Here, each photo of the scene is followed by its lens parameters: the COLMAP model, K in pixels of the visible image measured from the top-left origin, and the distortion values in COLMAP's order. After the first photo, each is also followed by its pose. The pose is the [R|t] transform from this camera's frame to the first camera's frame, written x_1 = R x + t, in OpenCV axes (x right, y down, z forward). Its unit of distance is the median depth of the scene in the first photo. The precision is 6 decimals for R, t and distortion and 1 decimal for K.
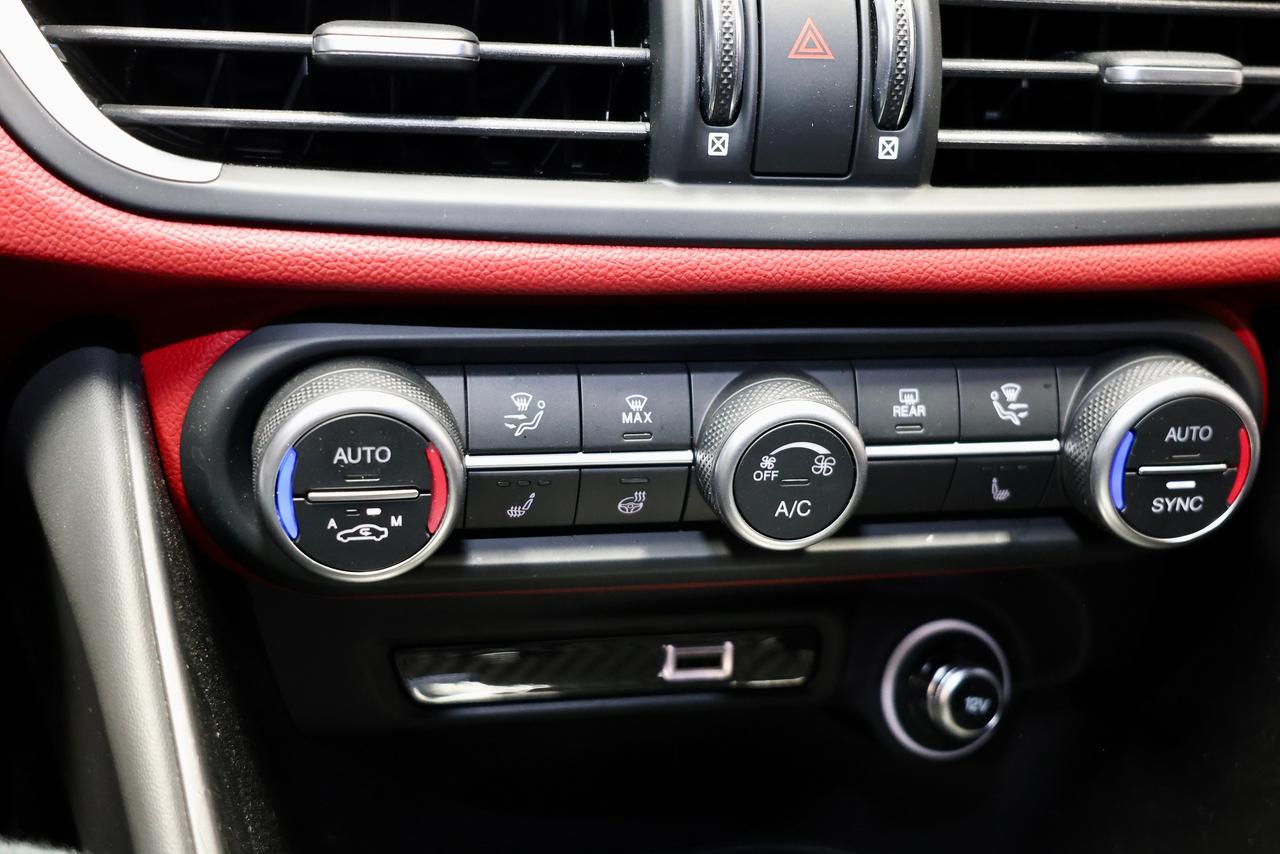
lens RADIAL K [[1666.9, 0, 670.4], [0, 1666.9, 400.9], [0, 0, 1]] dist [-0.045370, 0.000000]
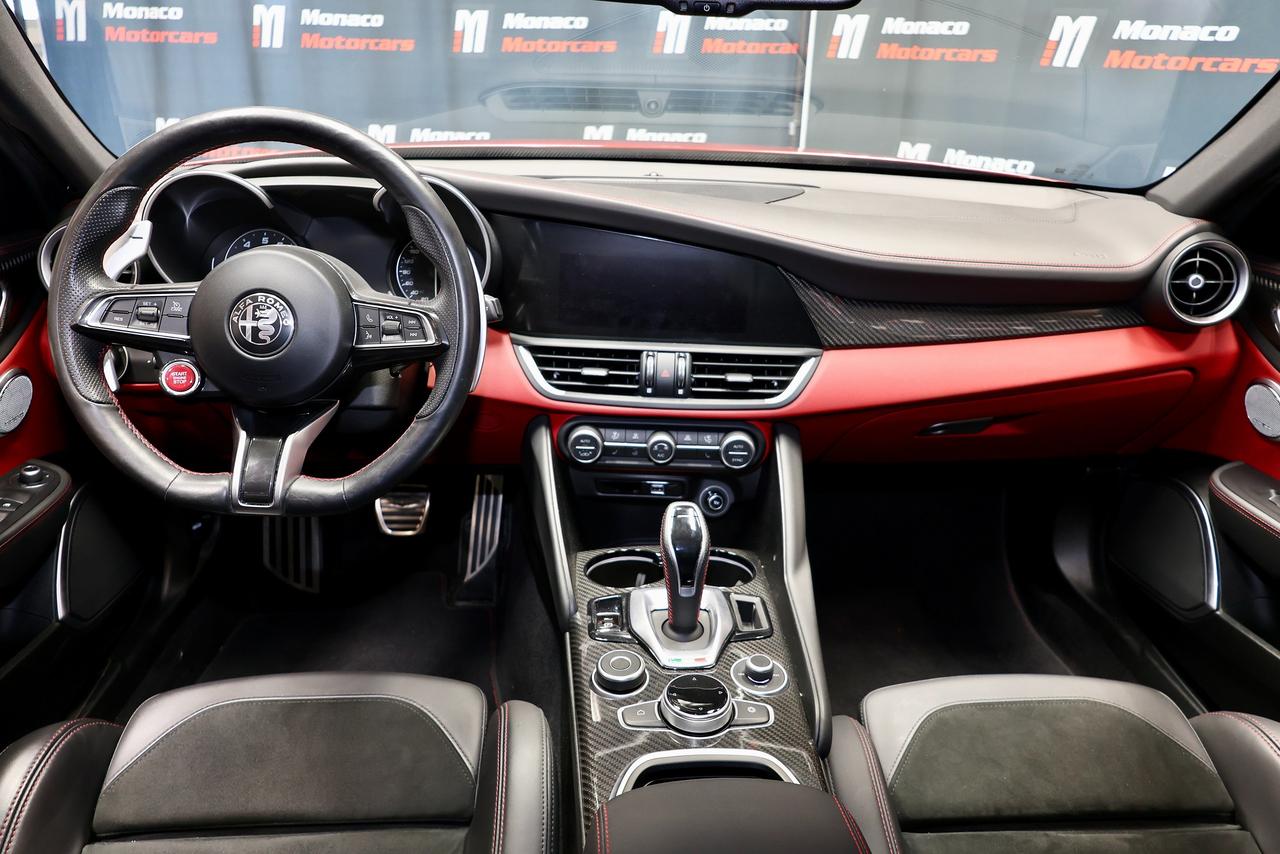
lens RADIAL K [[893.0, 0, 650.9], [0, 893.0, 421.6], [0, 0, 1]] dist [-0.014146, 0.003655]
pose [[0.973866, 0.052497, -0.220971, 0.697595], [-0.053768, 0.998553, 0.000266, -0.048238], [0.220666, 0.011622, 0.975280, -1.927785]]
